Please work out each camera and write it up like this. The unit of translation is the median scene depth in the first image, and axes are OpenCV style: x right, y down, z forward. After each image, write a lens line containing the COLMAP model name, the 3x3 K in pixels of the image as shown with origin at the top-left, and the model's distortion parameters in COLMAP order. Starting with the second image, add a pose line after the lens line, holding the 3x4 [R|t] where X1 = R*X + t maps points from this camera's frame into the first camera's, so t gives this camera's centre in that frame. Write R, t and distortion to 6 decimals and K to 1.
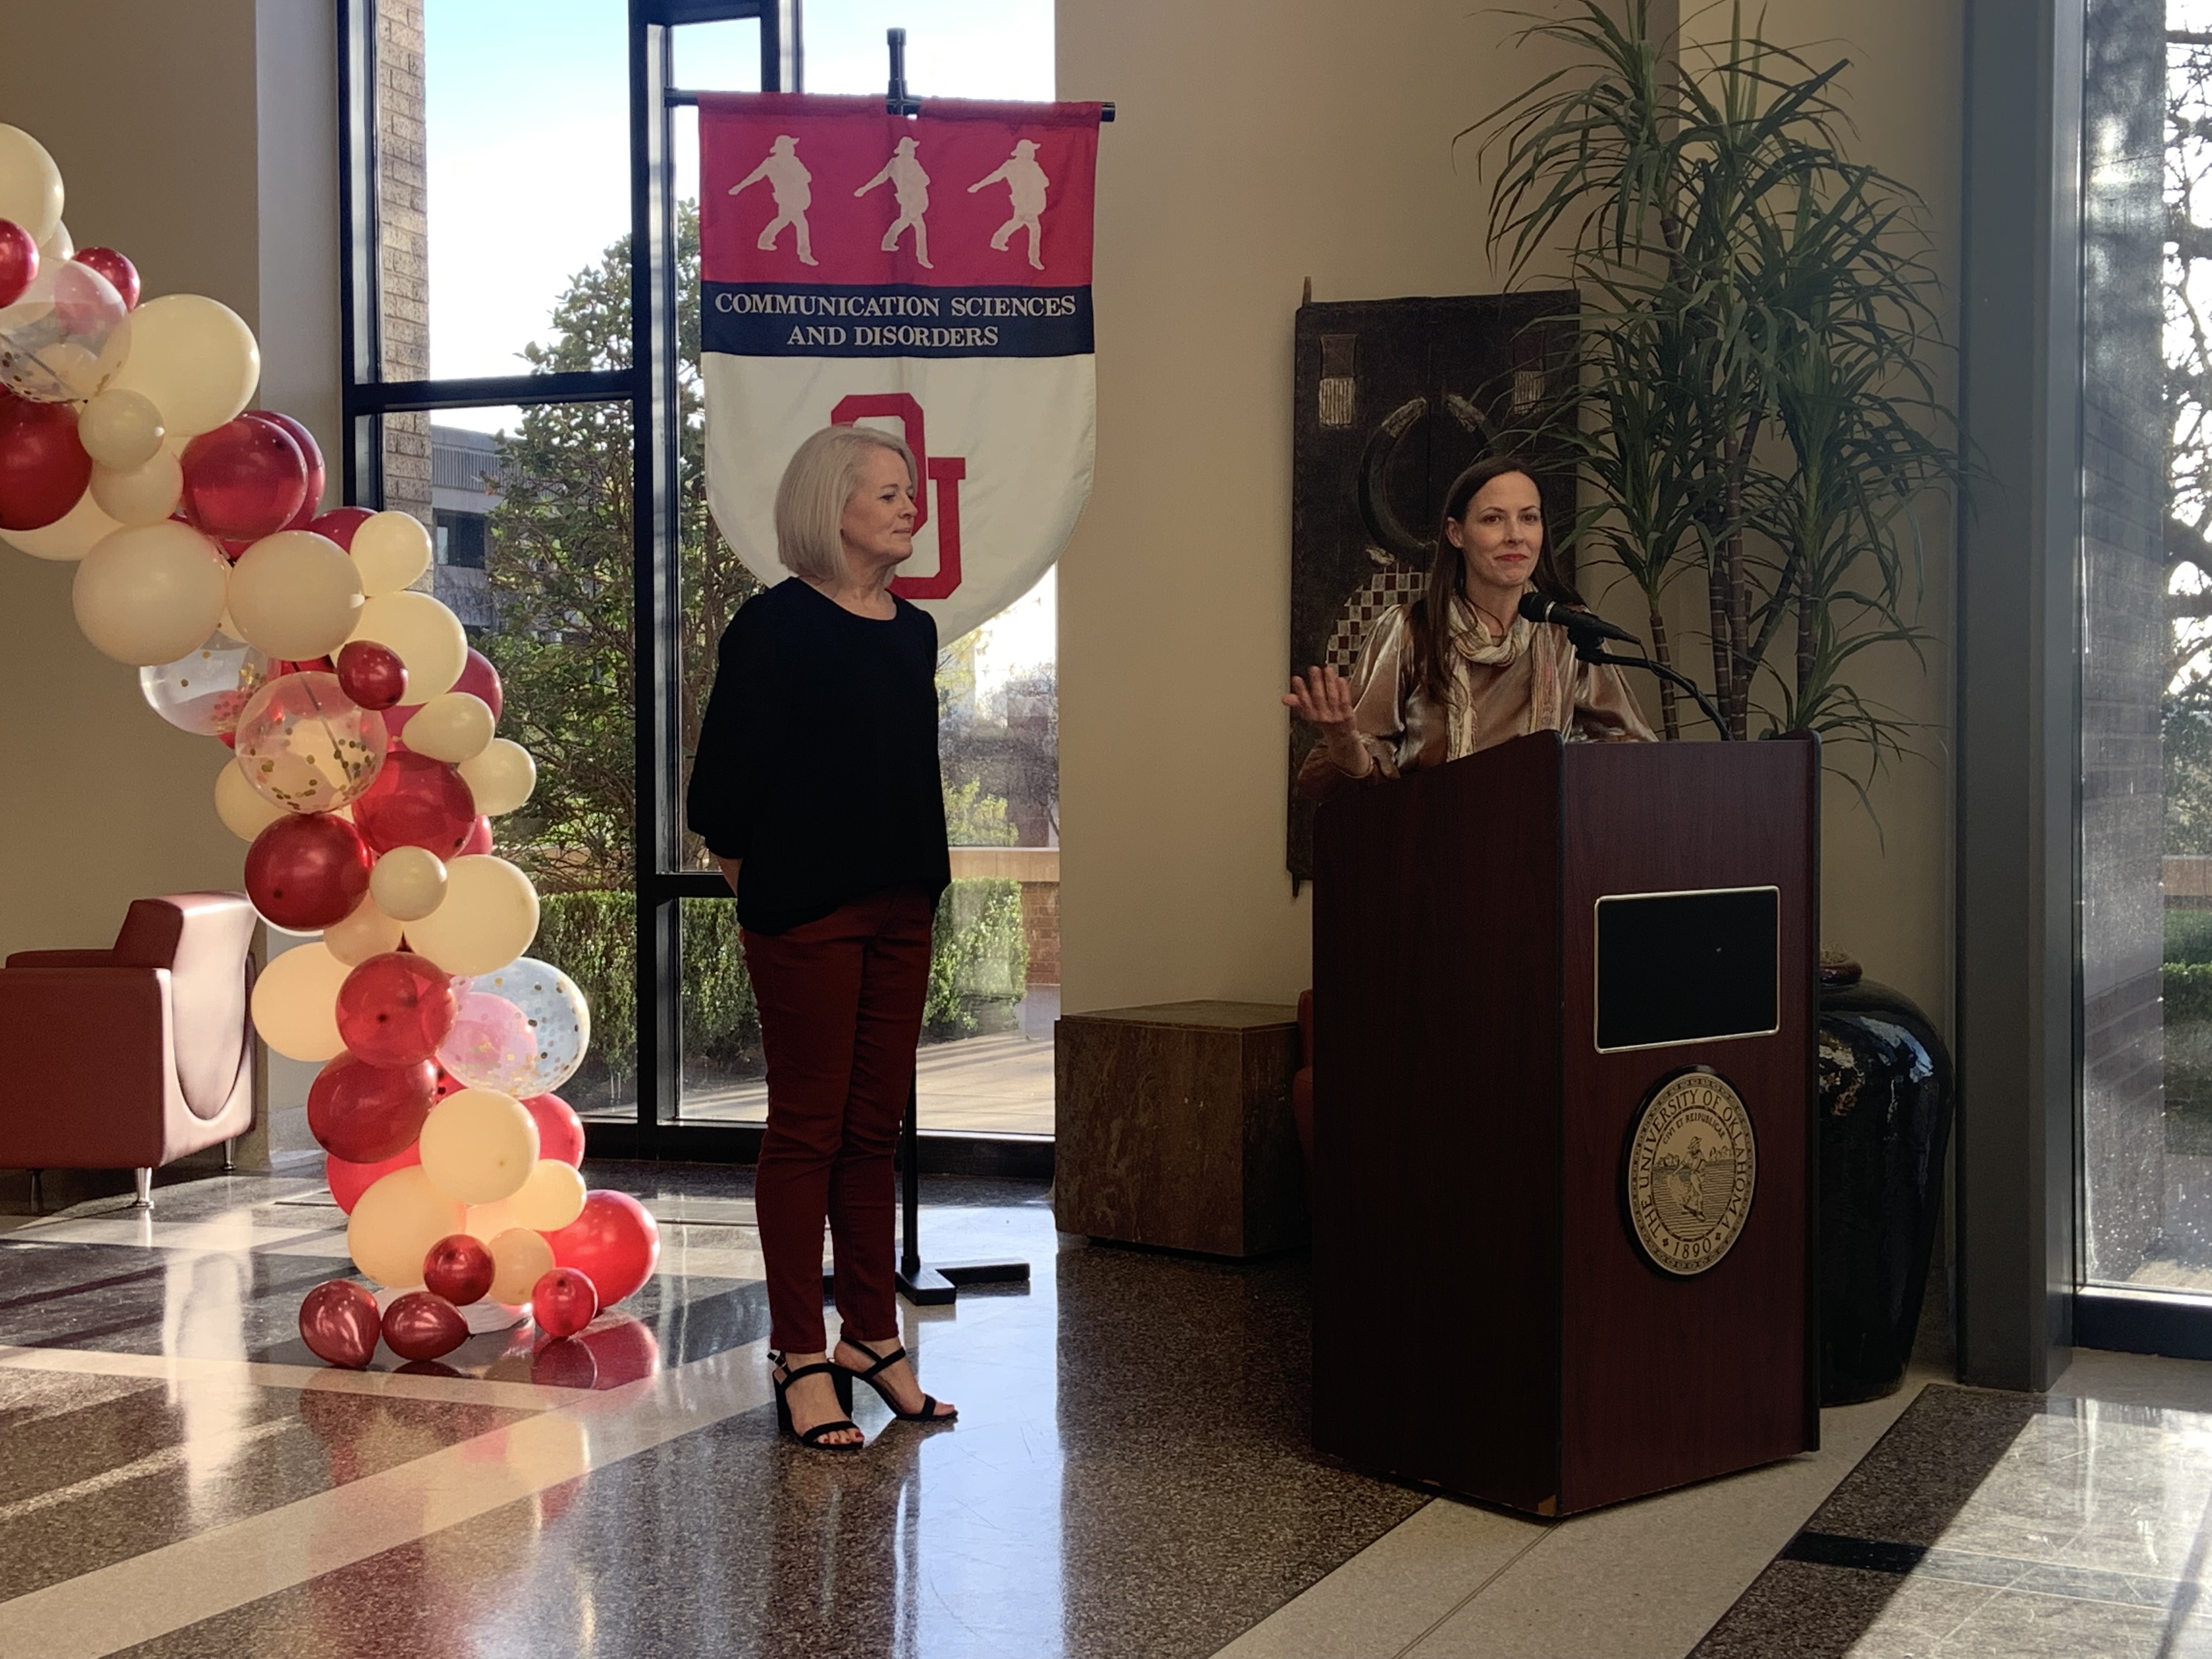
lens RADIAL K [[2889.6, 0, 1066.1], [0, 2889.6, 807.1], [0, 0, 1]] dist [0.156001, 0.000000]
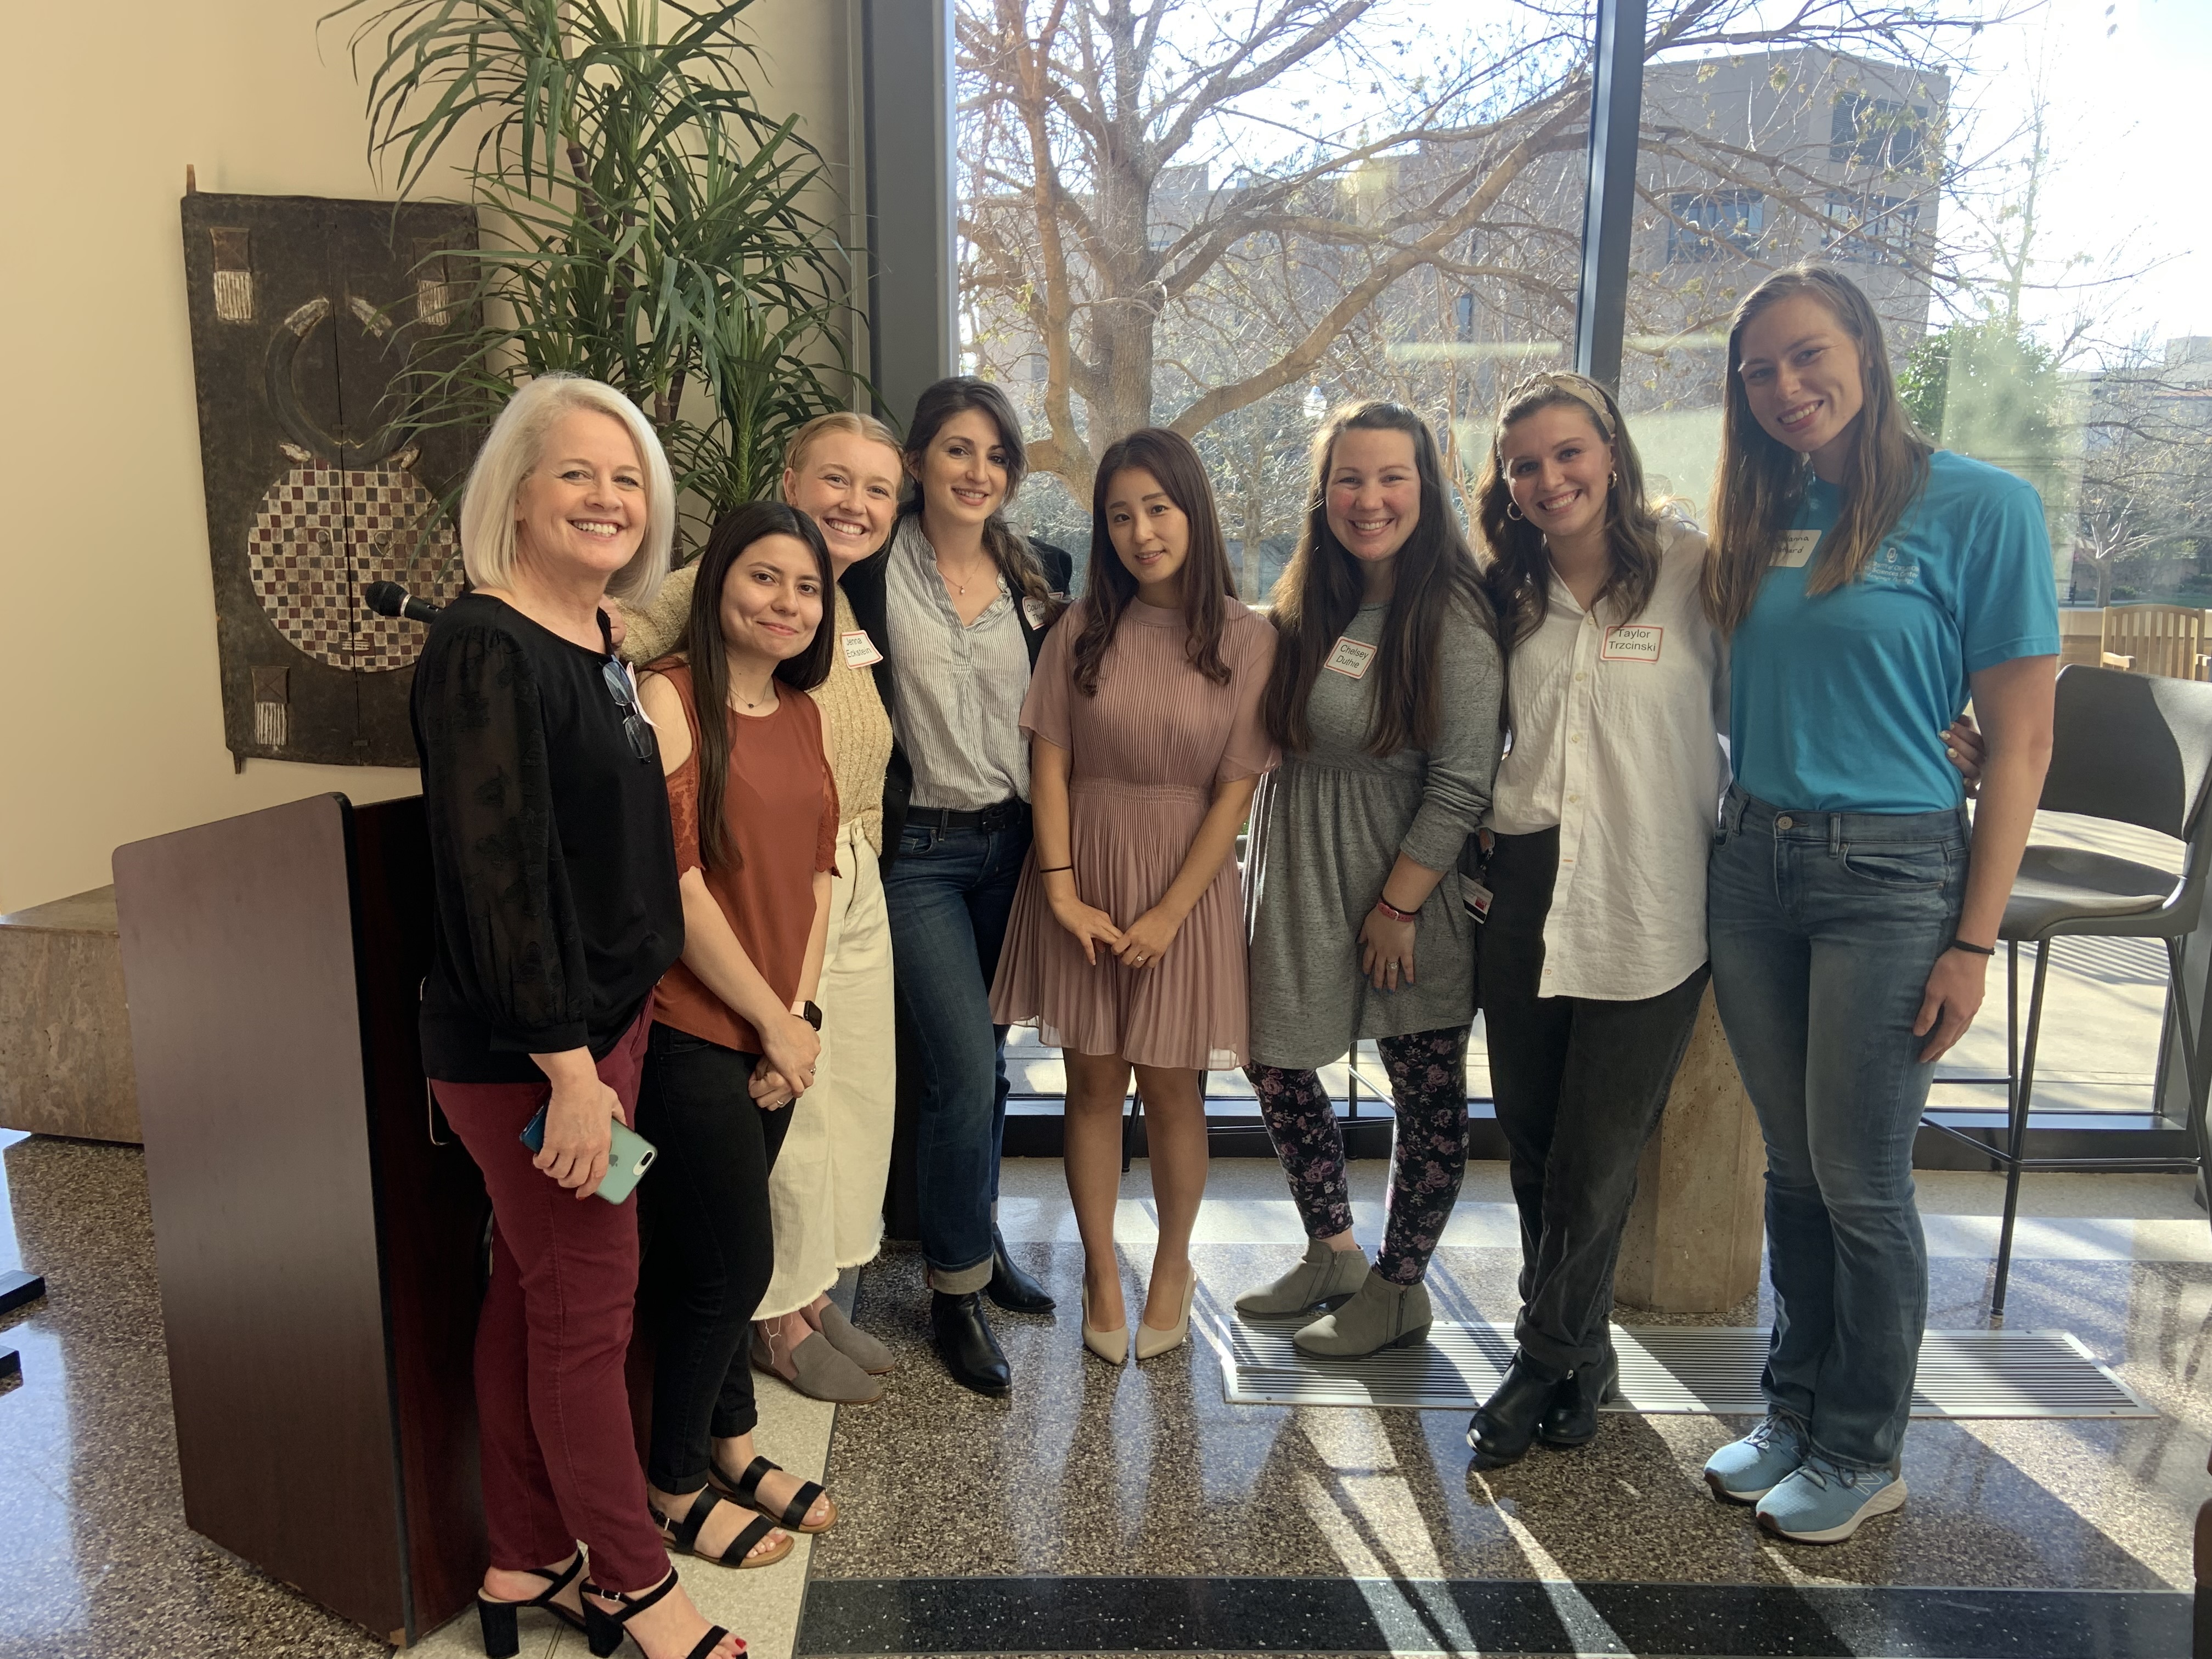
lens RADIAL K [[1674.5, 0, 1042.9], [0, 1674.5, 817.6], [0, 0, 1]] dist [0.076764, -0.078344]
pose [[0.882809, -0.086836, 0.461636, 0.059488], [0.003069, 0.983810, 0.179191, -0.075196], [-0.469722, -0.156774, 0.868782, 0.367359]]
